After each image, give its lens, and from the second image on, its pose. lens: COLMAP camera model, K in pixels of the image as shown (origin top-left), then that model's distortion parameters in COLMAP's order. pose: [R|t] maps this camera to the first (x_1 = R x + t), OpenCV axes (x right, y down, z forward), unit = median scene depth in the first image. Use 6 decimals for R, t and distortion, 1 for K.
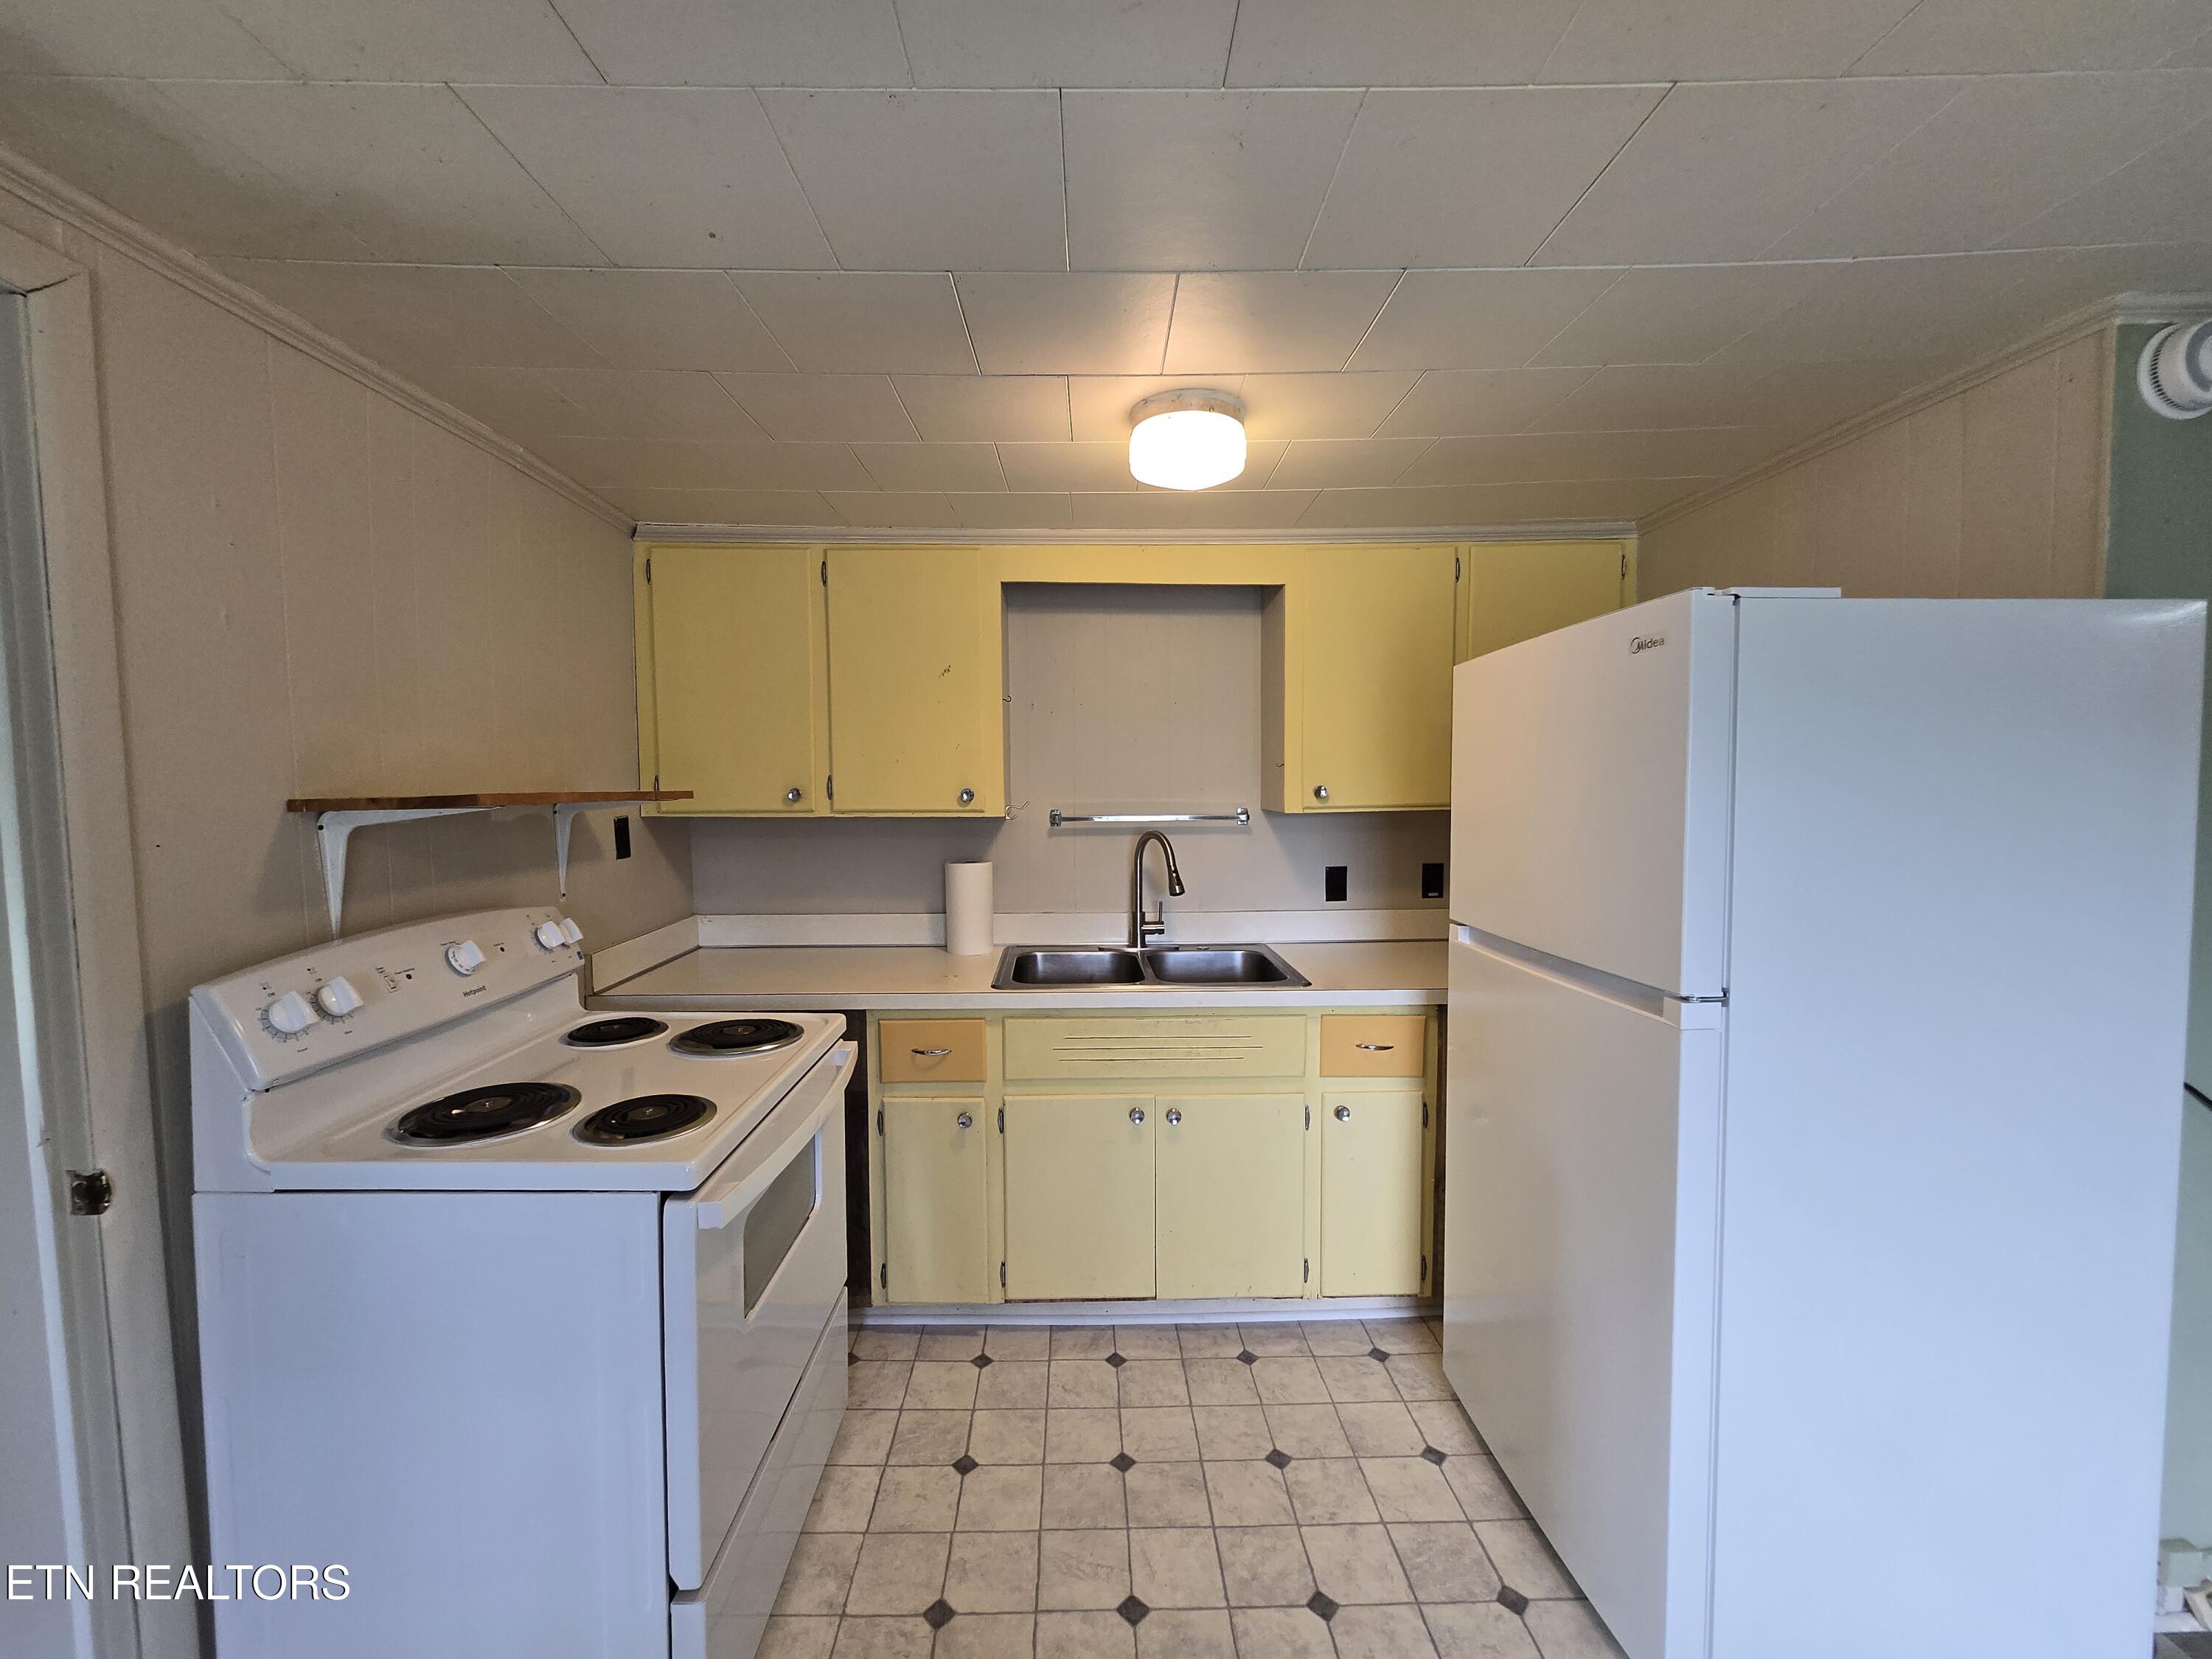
lens RADIAL K [[871.2, 0, 1091.3], [0, 871.2, 828.8], [0, 0, 1]] dist [-0.002683, -0.000119]
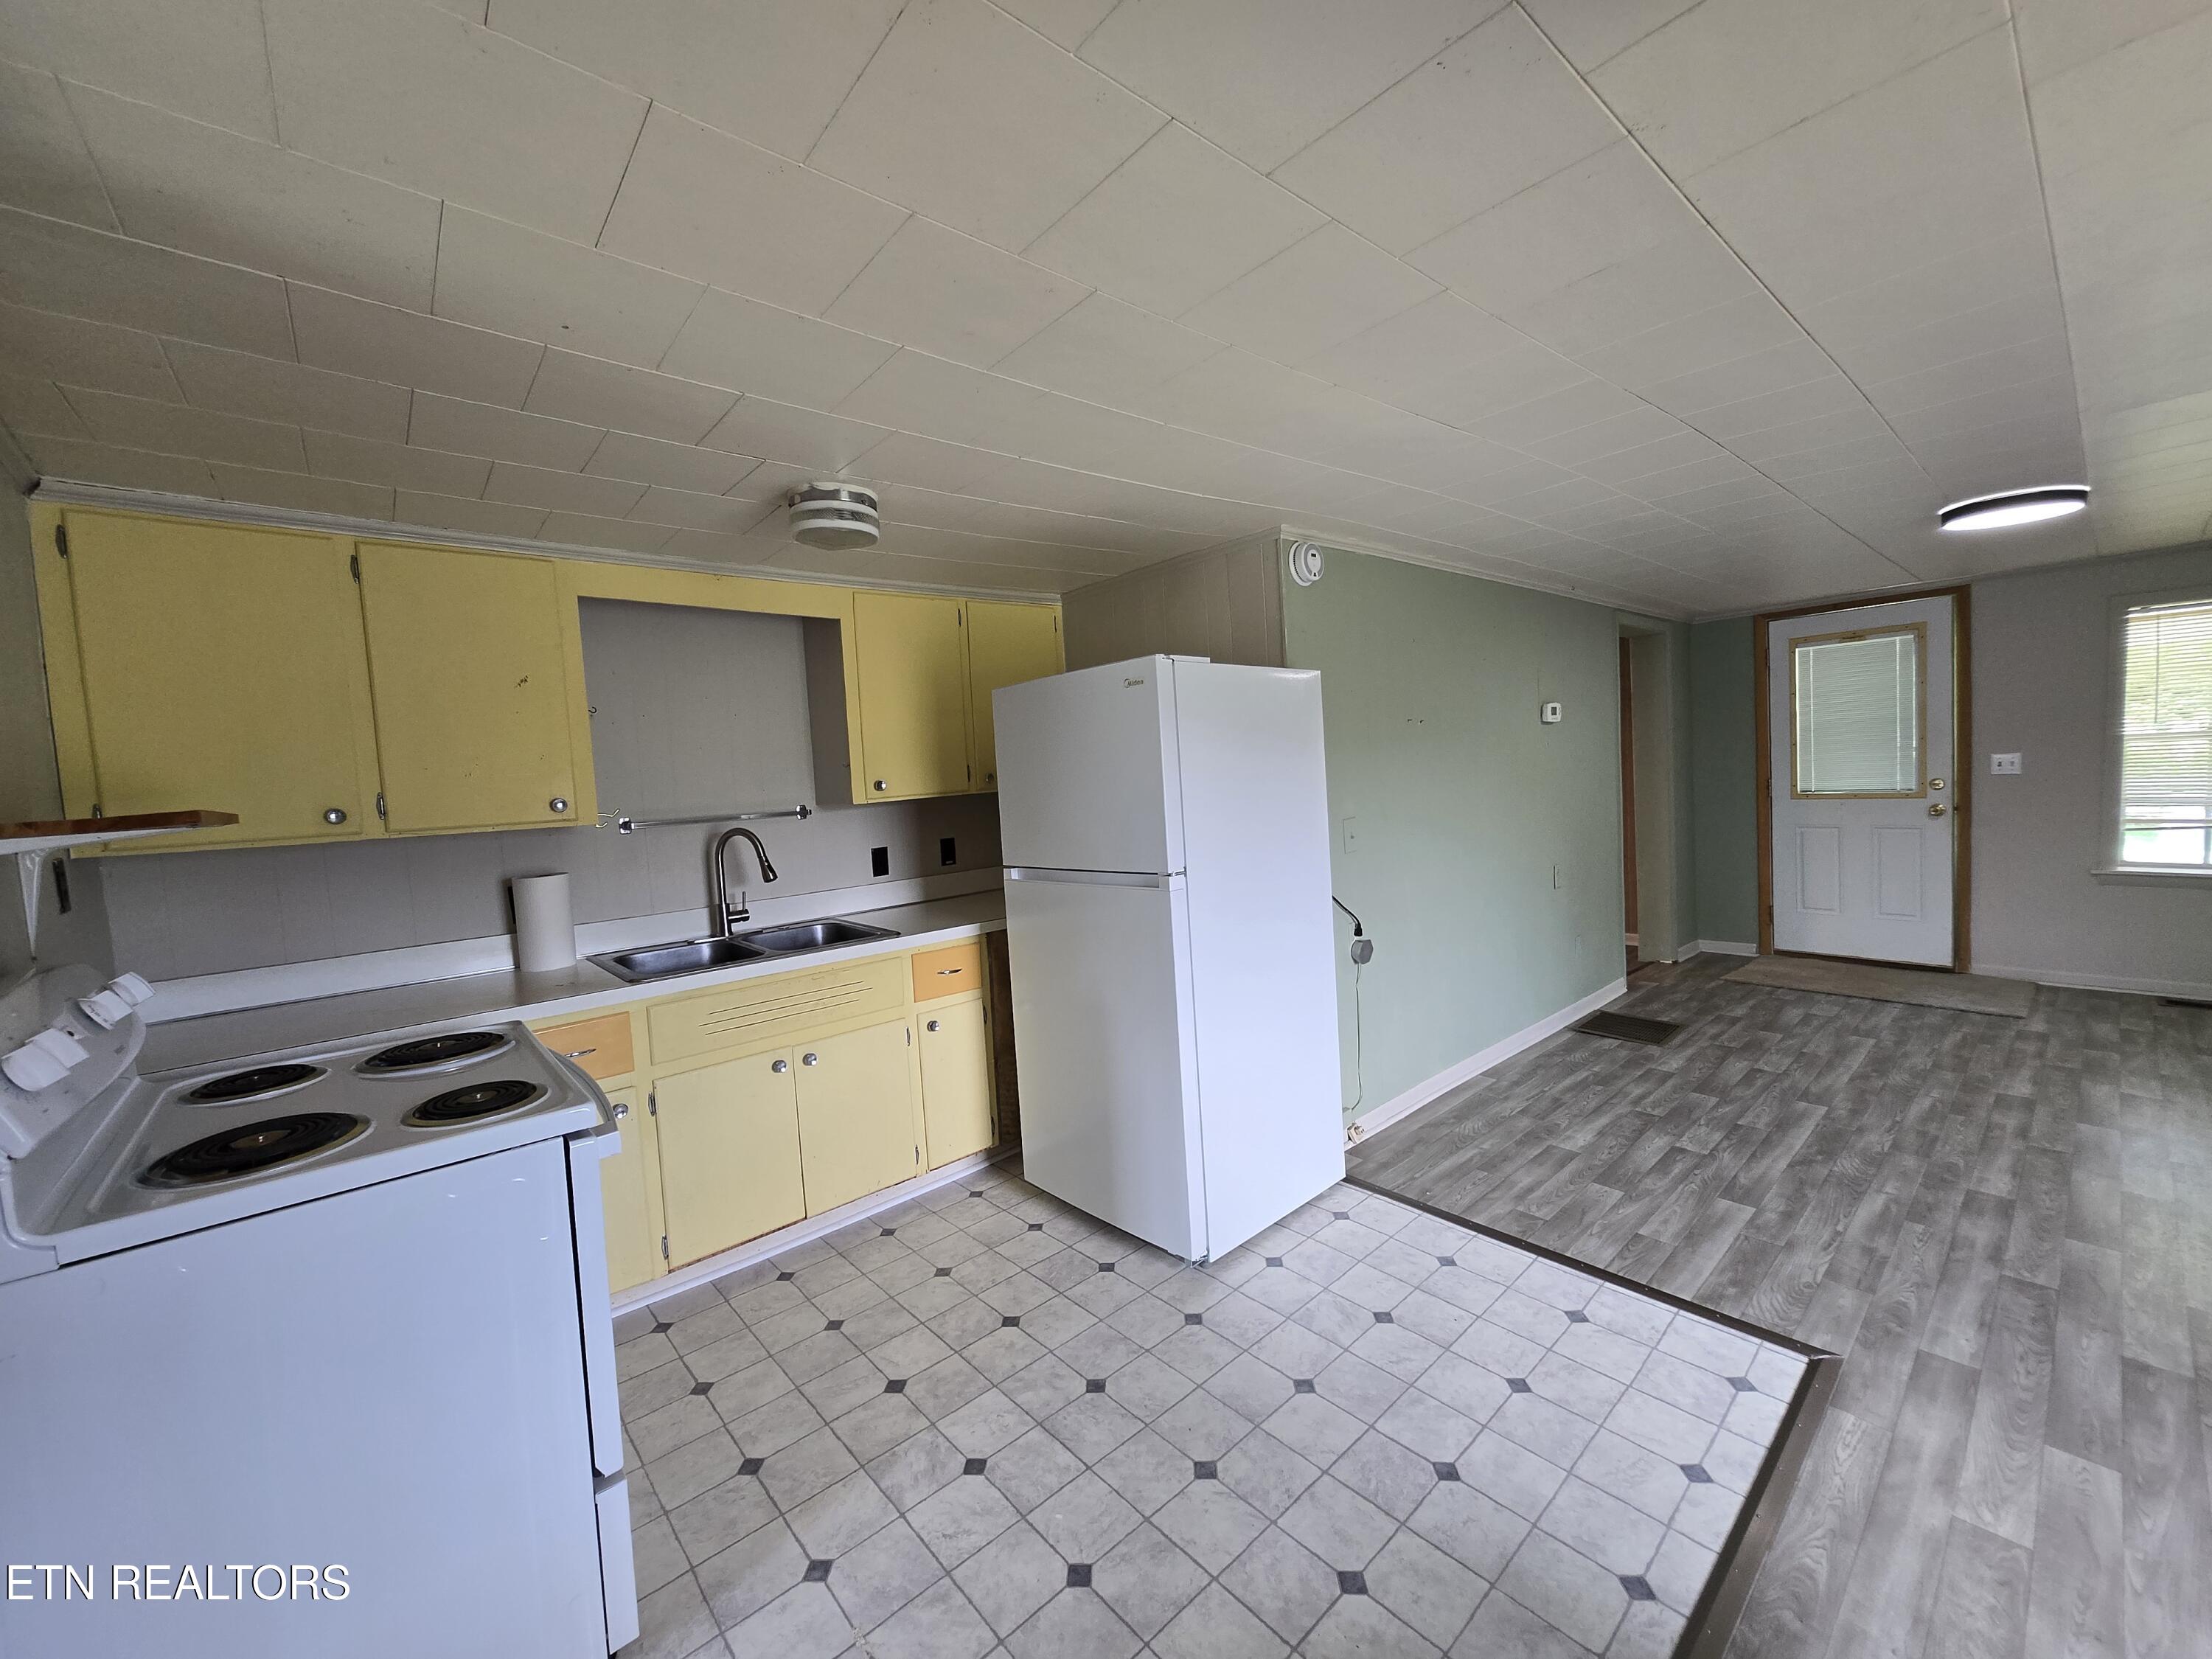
lens RADIAL K [[871.8, 0, 1098.2], [0, 871.8, 829.7], [0, 0, 1]] dist [-0.001491, 0.000334]
pose [[0.761826, -0.079196, 0.642923, -0.344039], [0.087826, 0.995962, 0.018615, 0.028212], [-0.641801, 0.042284, 0.765705, -0.182881]]
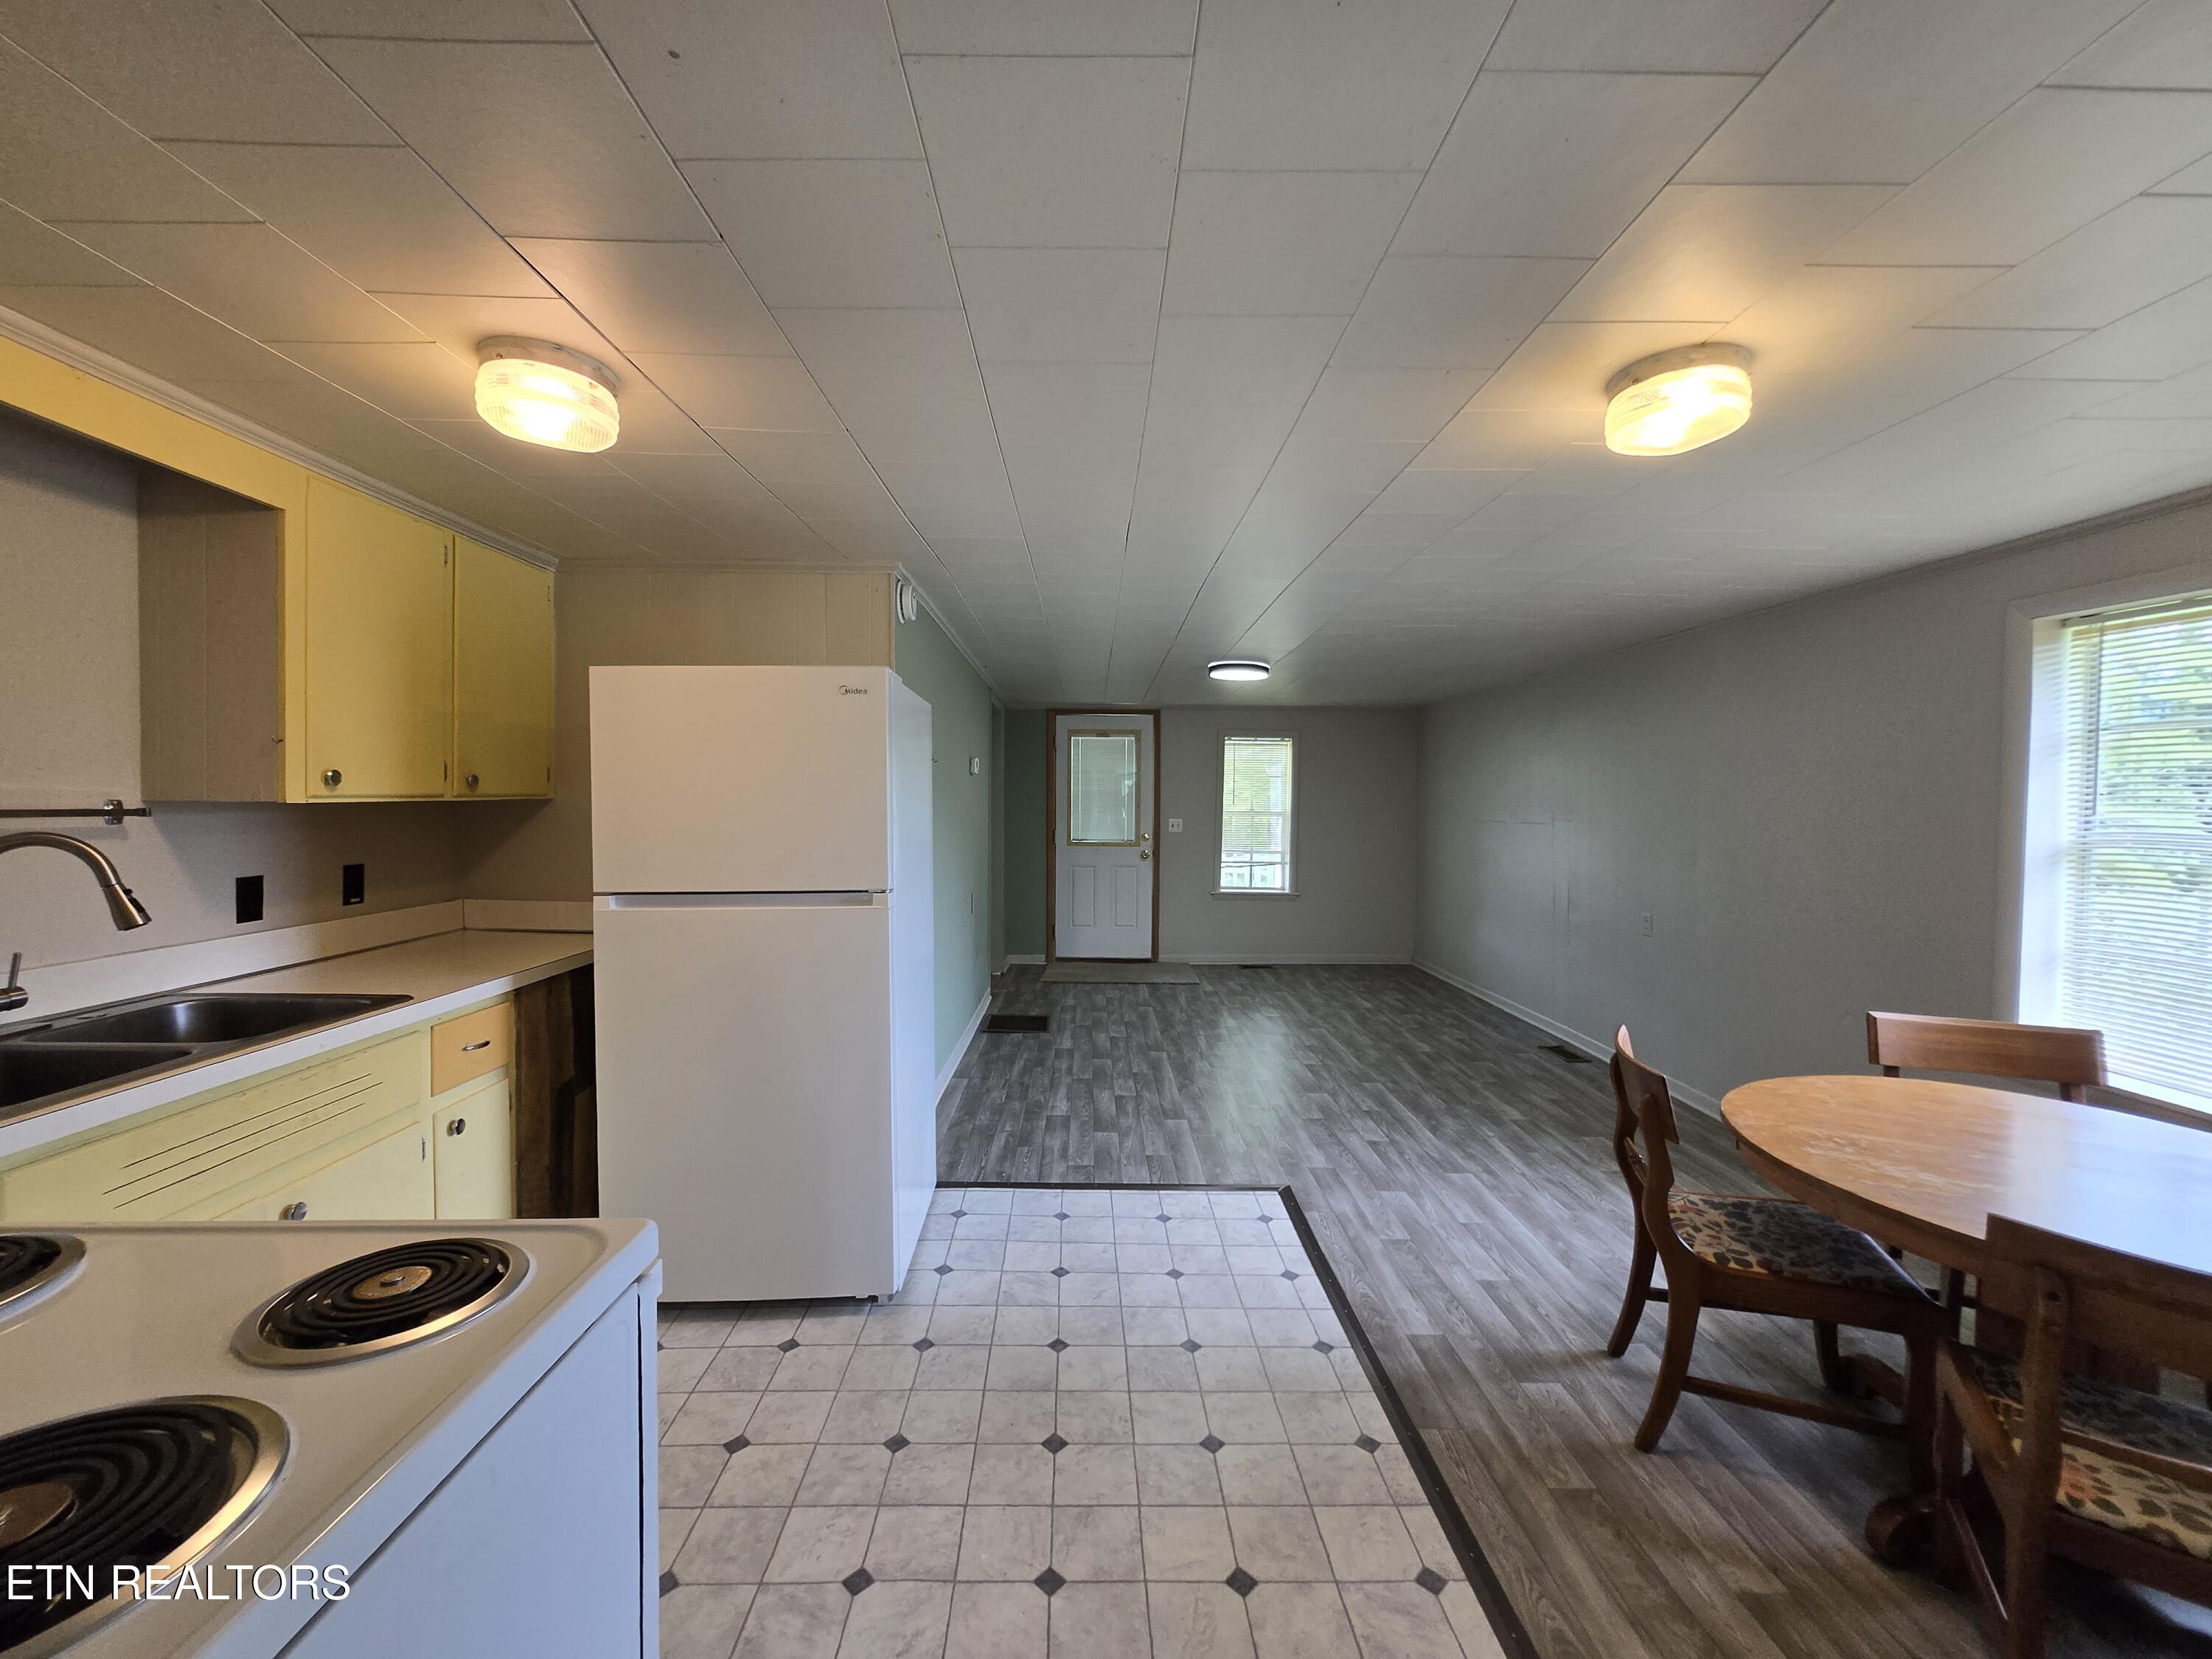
lens RADIAL K [[871.8, 0, 1098.2], [0, 871.8, 829.7], [0, 0, 1]] dist [-0.001491, 0.000334]
pose [[-0.009656, -0.022836, 0.999693, -0.625128], [0.049252, 0.998515, 0.023285, 0.025792], [-0.998740, 0.049462, -0.008517, 0.314536]]
